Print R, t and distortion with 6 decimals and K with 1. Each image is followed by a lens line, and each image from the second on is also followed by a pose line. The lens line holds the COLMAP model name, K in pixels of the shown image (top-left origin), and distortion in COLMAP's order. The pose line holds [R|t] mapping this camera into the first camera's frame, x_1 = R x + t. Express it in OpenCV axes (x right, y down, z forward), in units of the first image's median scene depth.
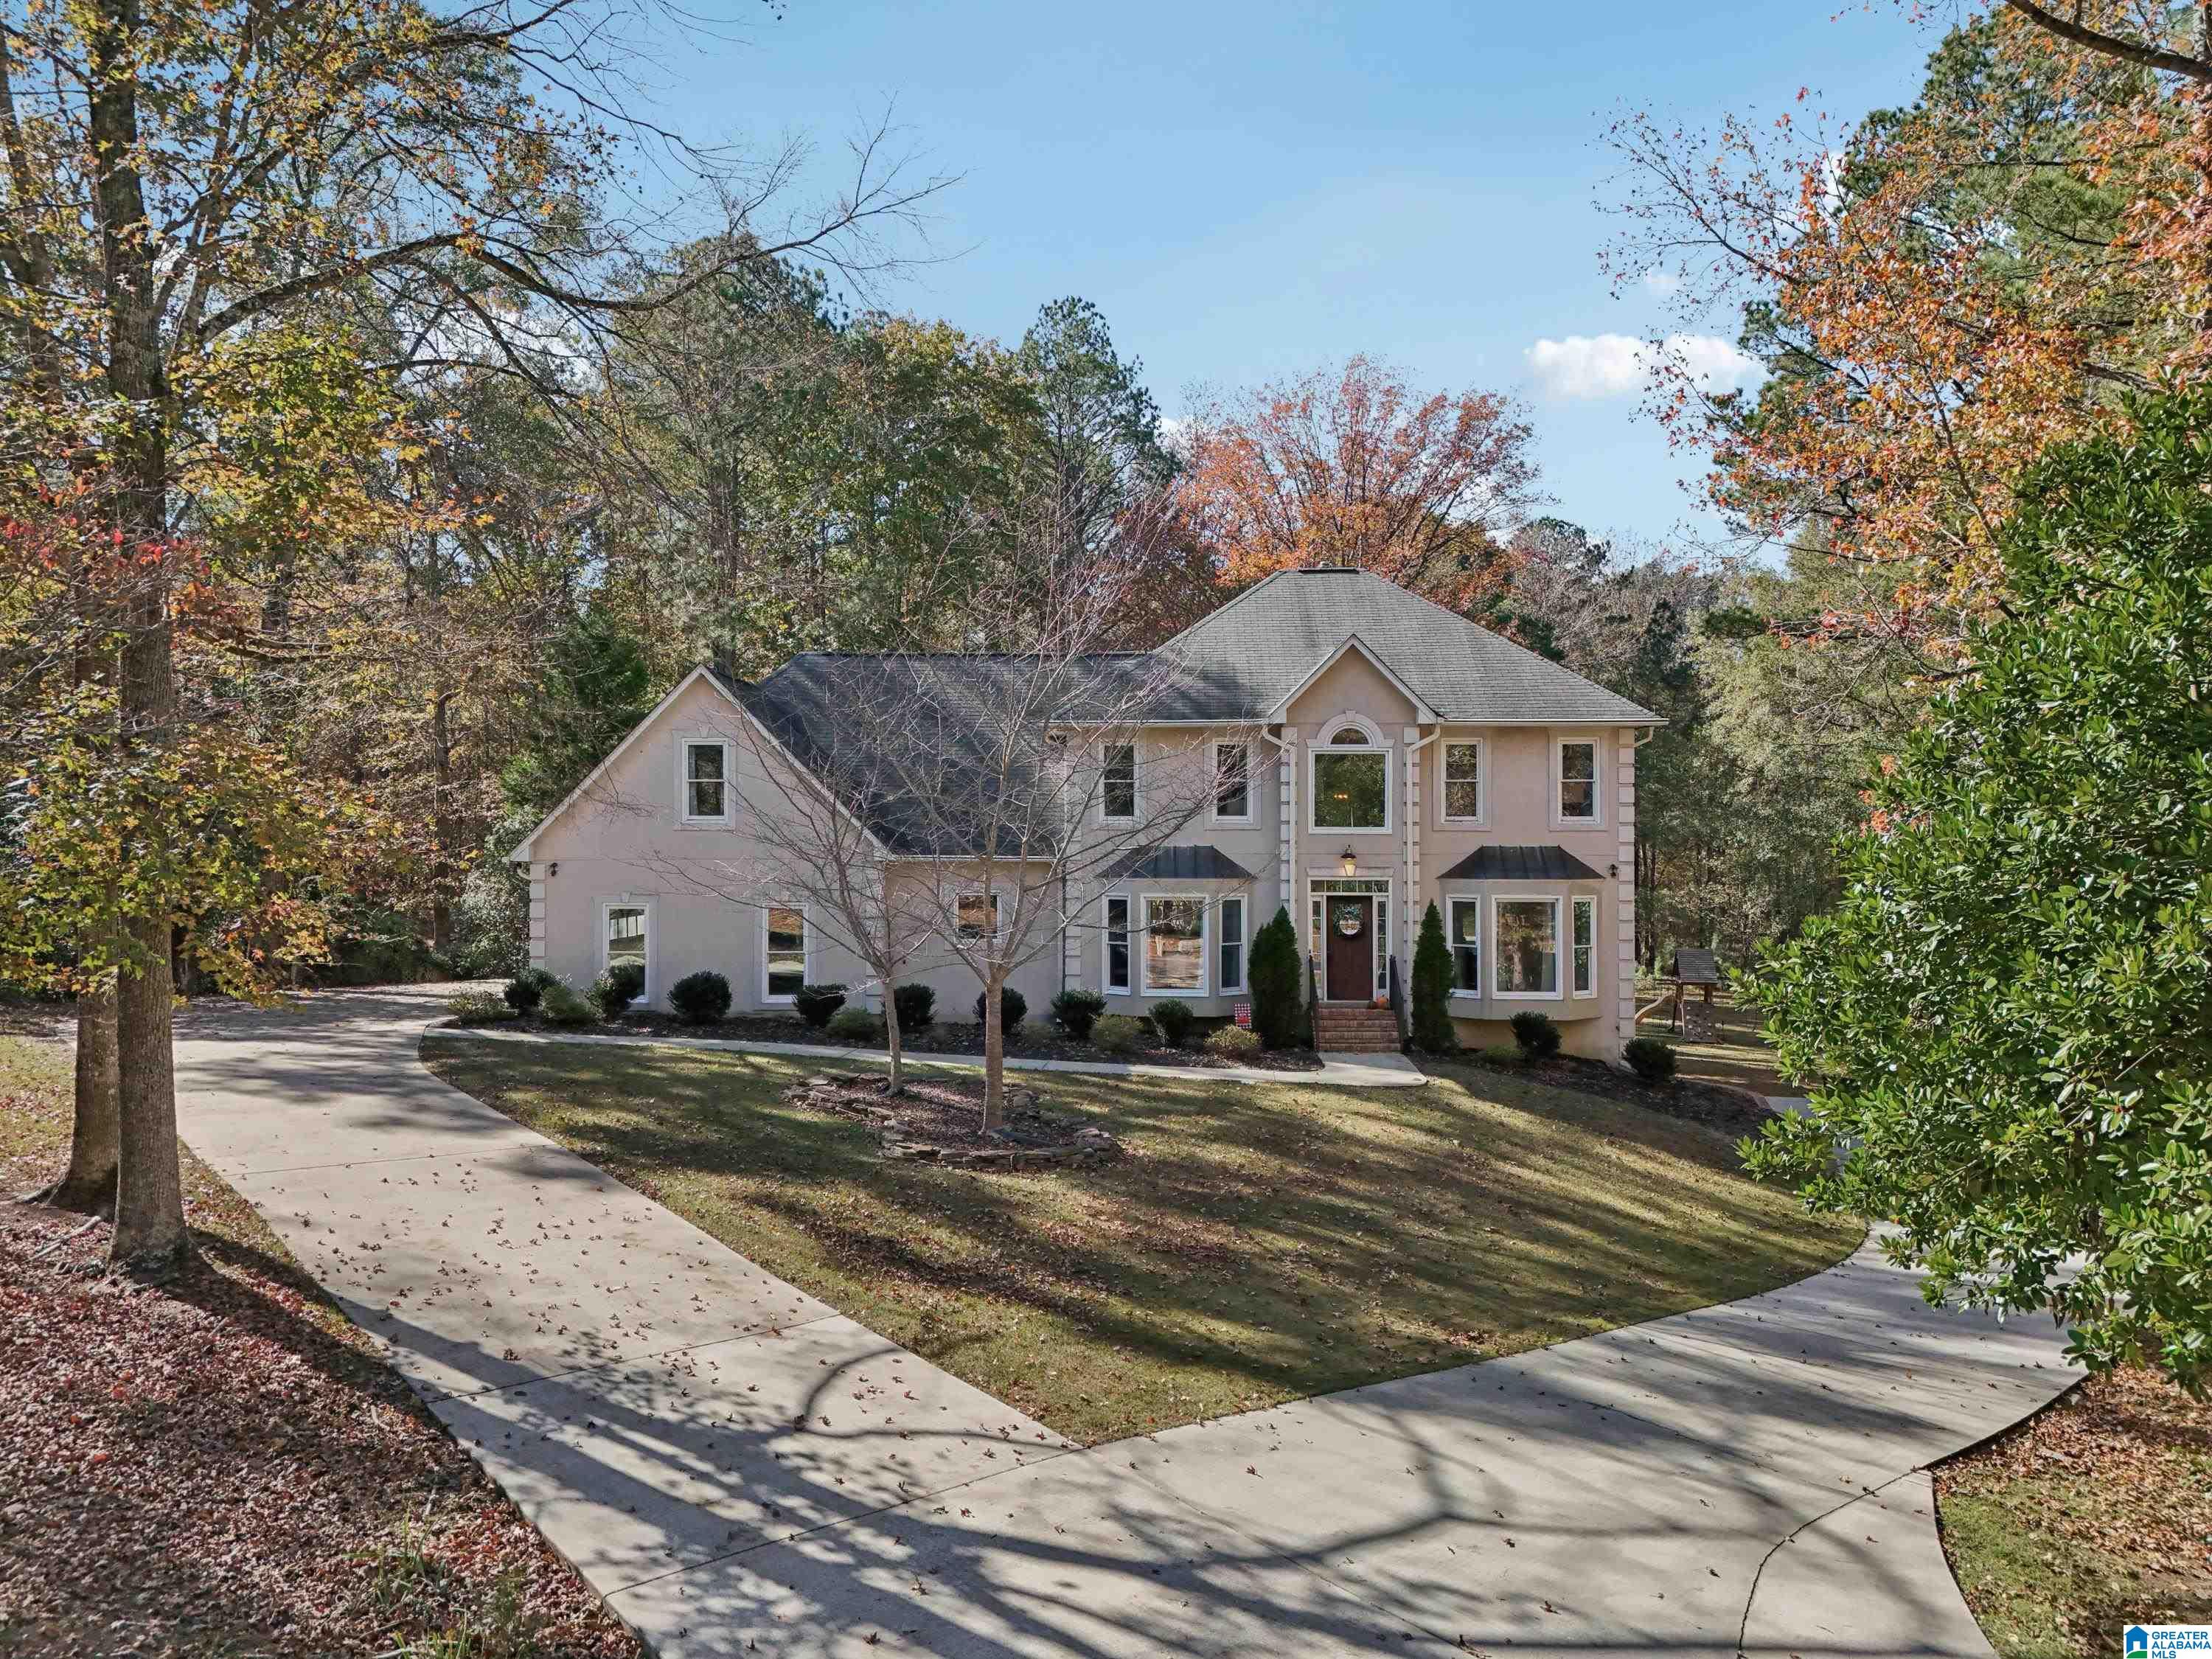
lens RADIAL K [[1574.2, 0, 1107.6], [0, 1574.2, 811.3], [0, 0, 1]] dist [0.086119, -0.060695]
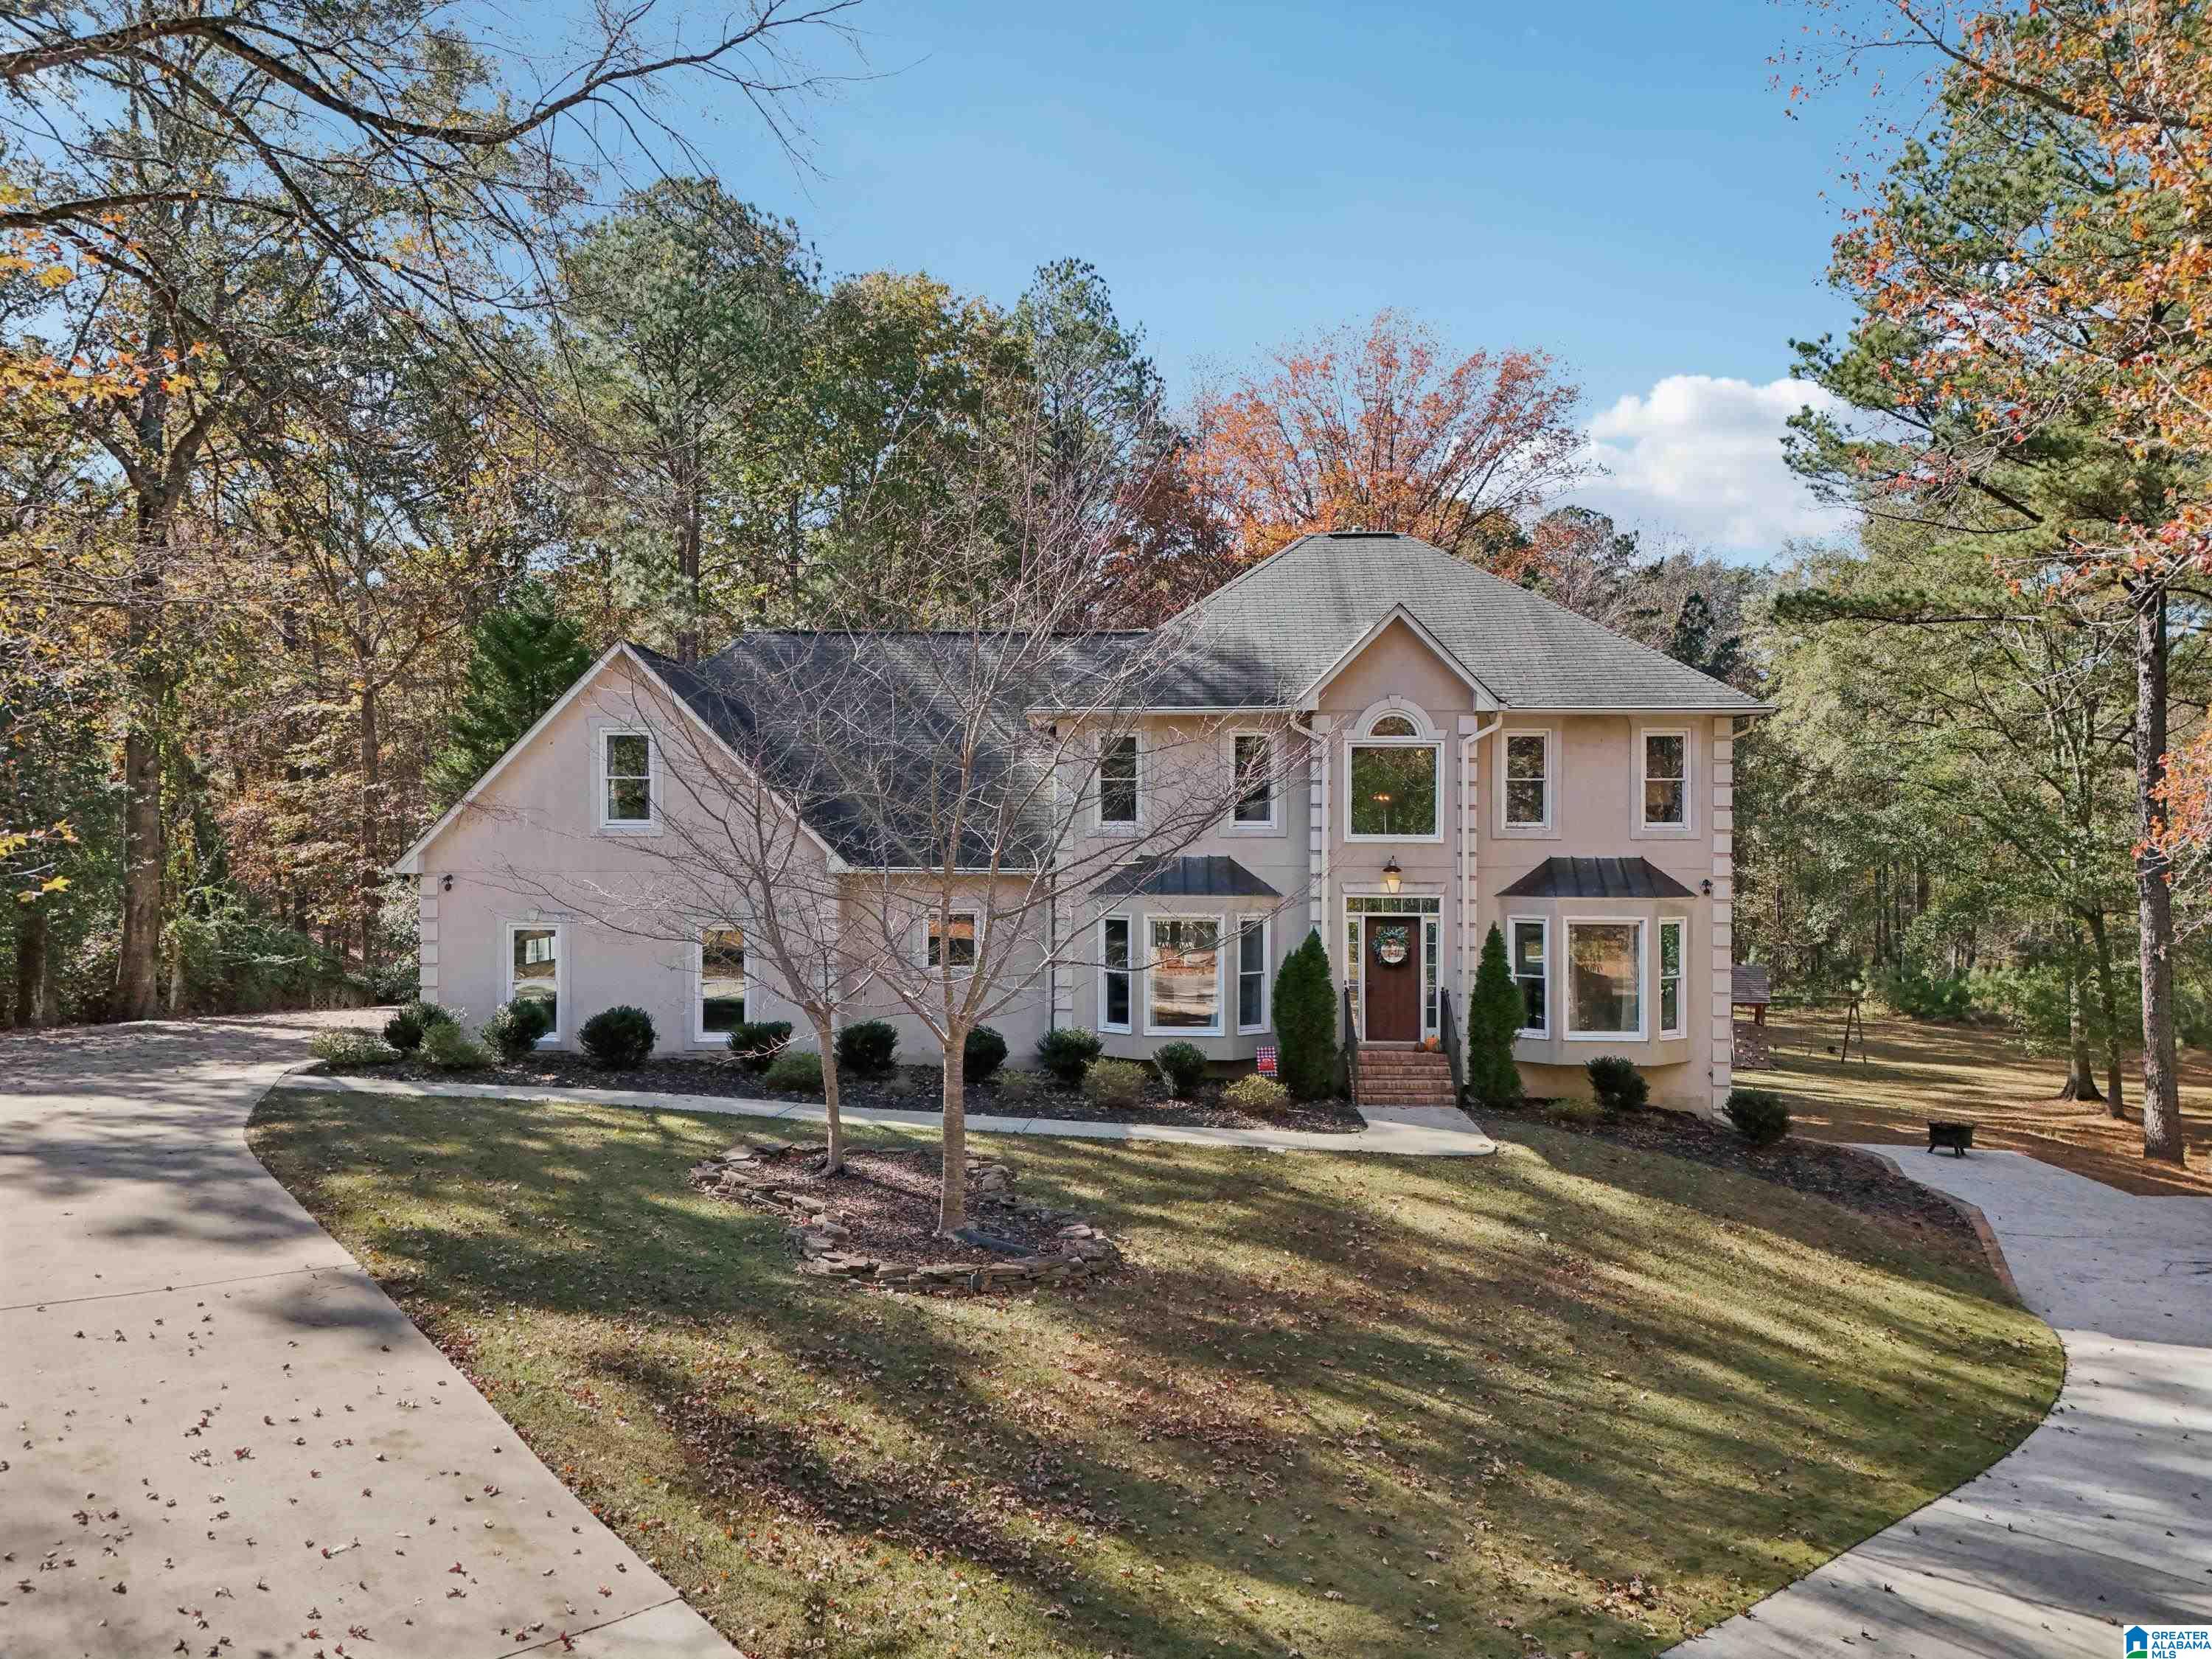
lens RADIAL K [[1596.7, 0, 1106.0], [0, 1596.7, 829.5], [0, 0, 1]] dist [0.072750, -0.062773]
pose [[0.999997, 0.001779, -0.001917, 0.002380], [-0.001761, 0.999954, 0.009450, -0.000599], [0.001934, -0.009447, 0.999954, 0.149444]]
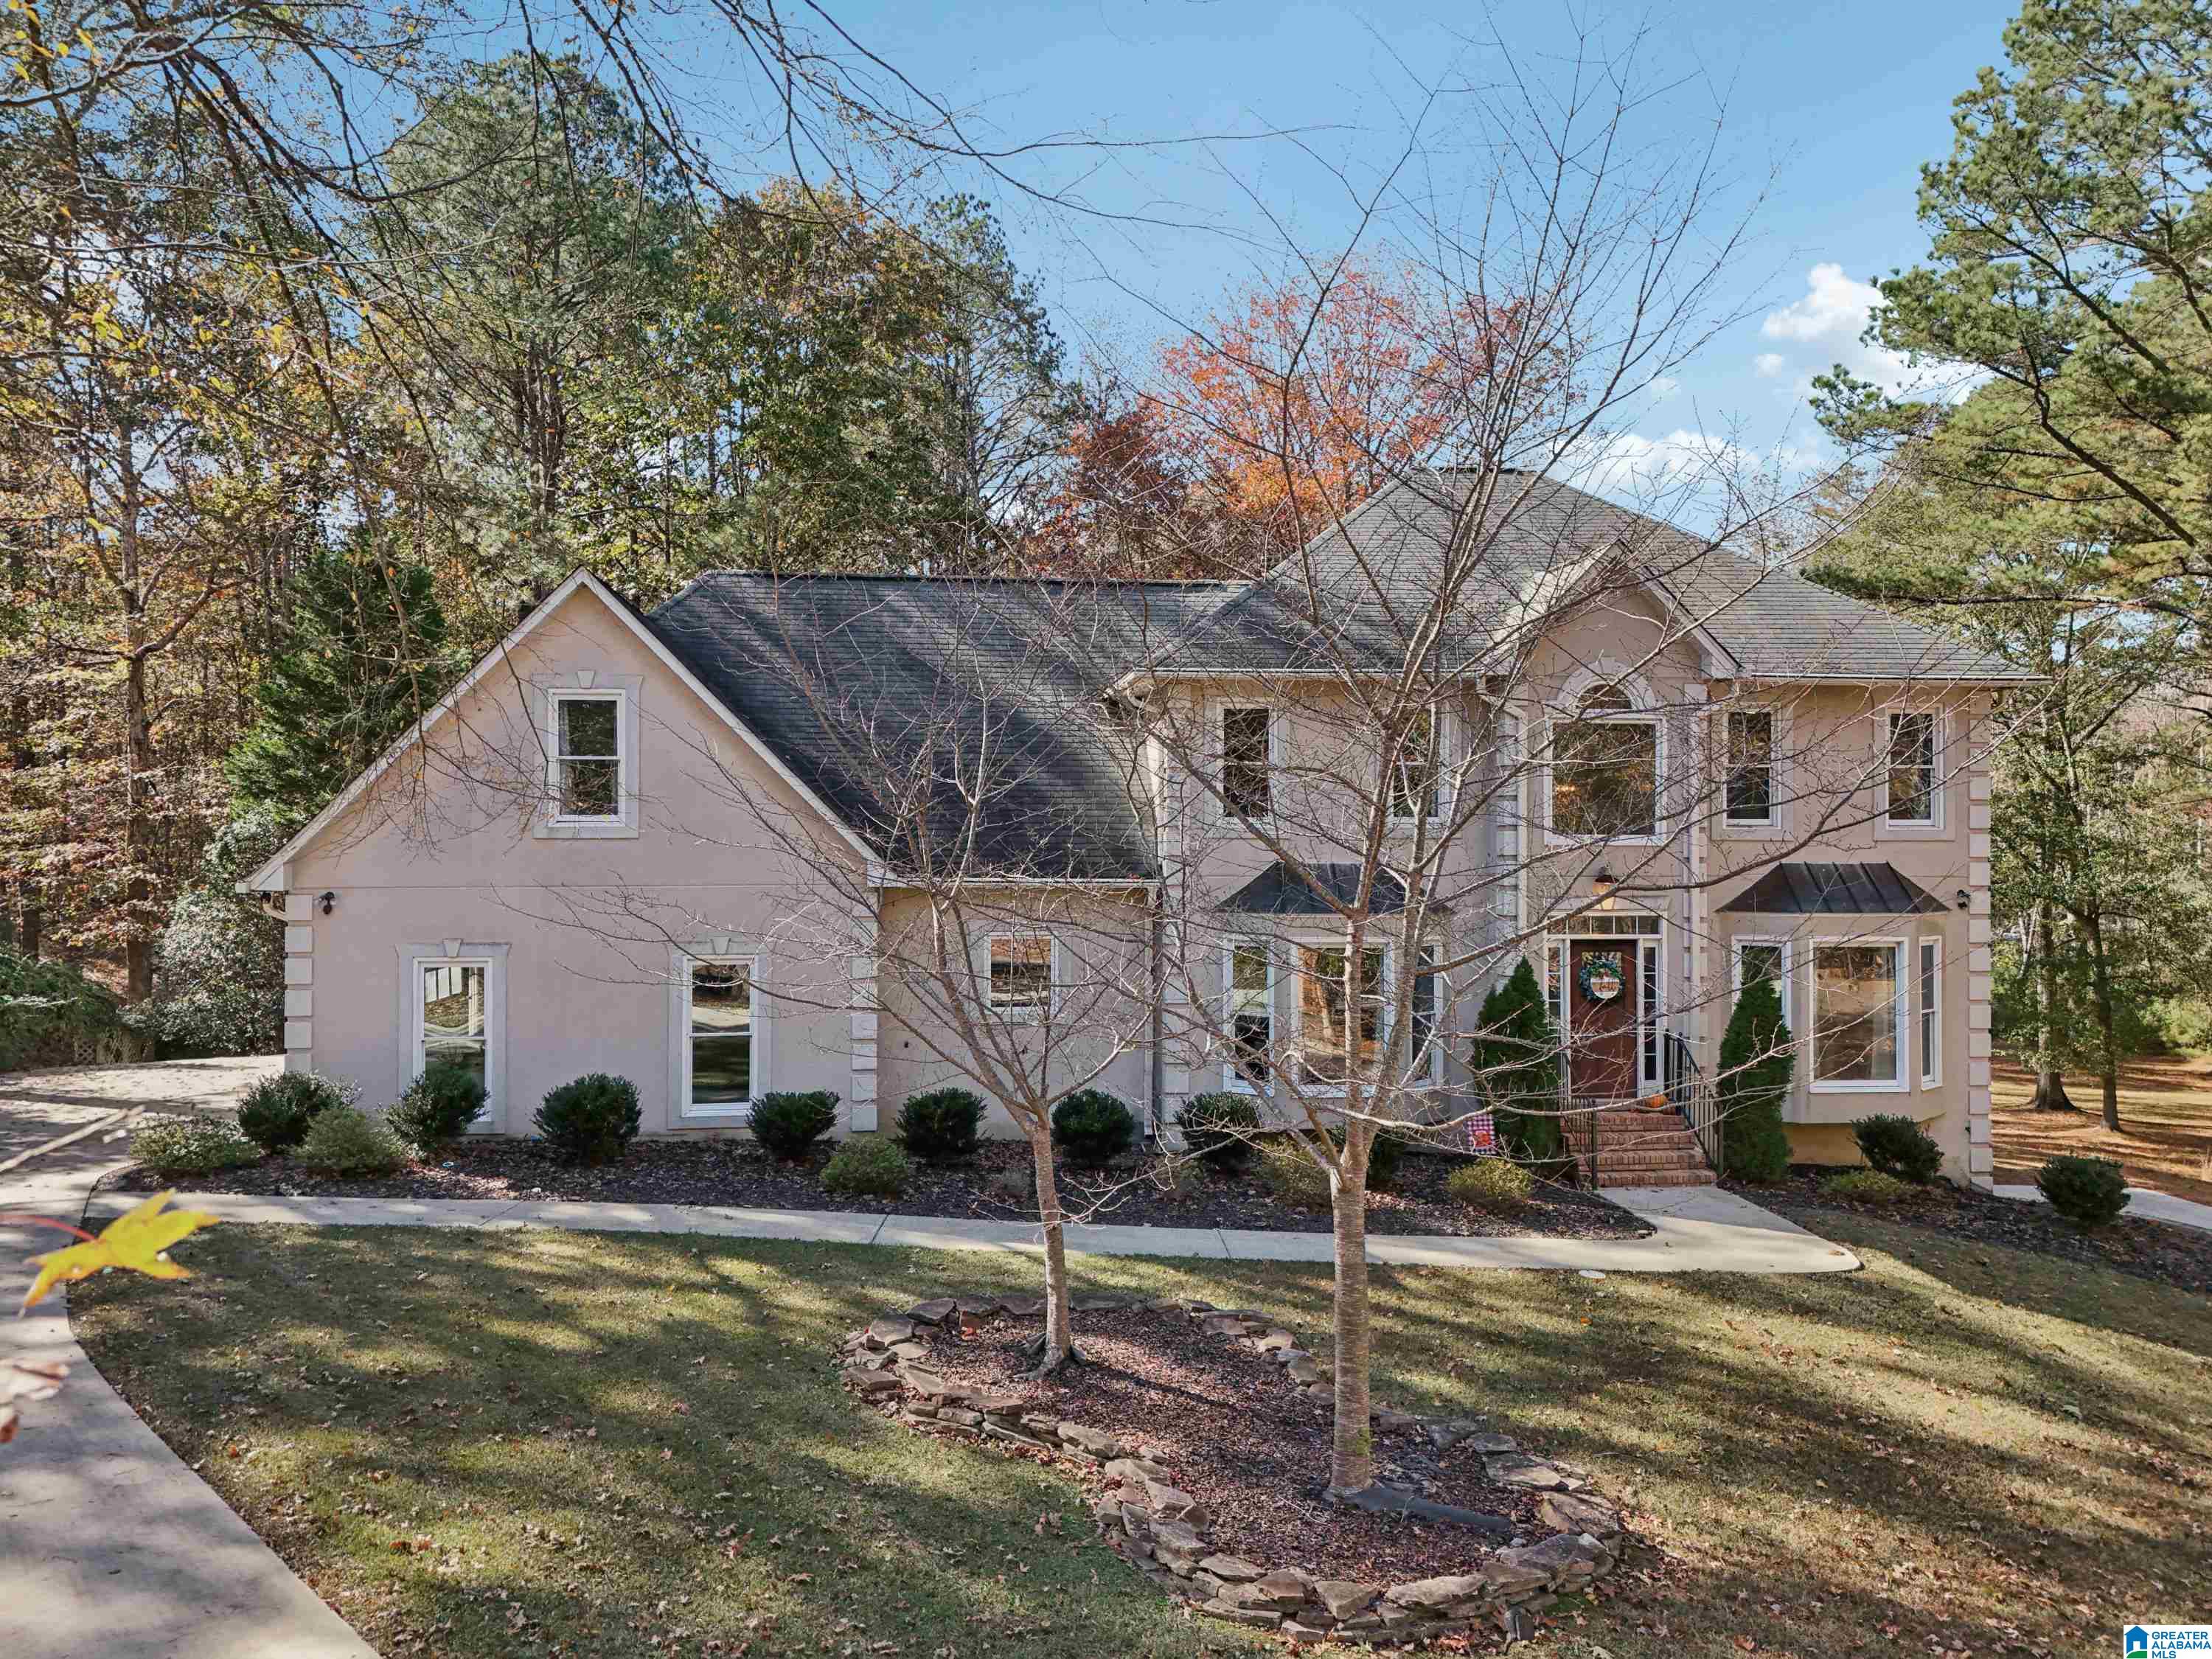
lens RADIAL K [[1596.5, 0, 1104.0], [0, 1596.5, 818.6], [0, 0, 1]] dist [0.071364, -0.055612]
pose [[0.990785, 0.002193, 0.135423, -0.144621], [-0.002770, 0.999988, 0.004073, 0.000920], [-0.135412, -0.004411, 0.990780, 0.364109]]
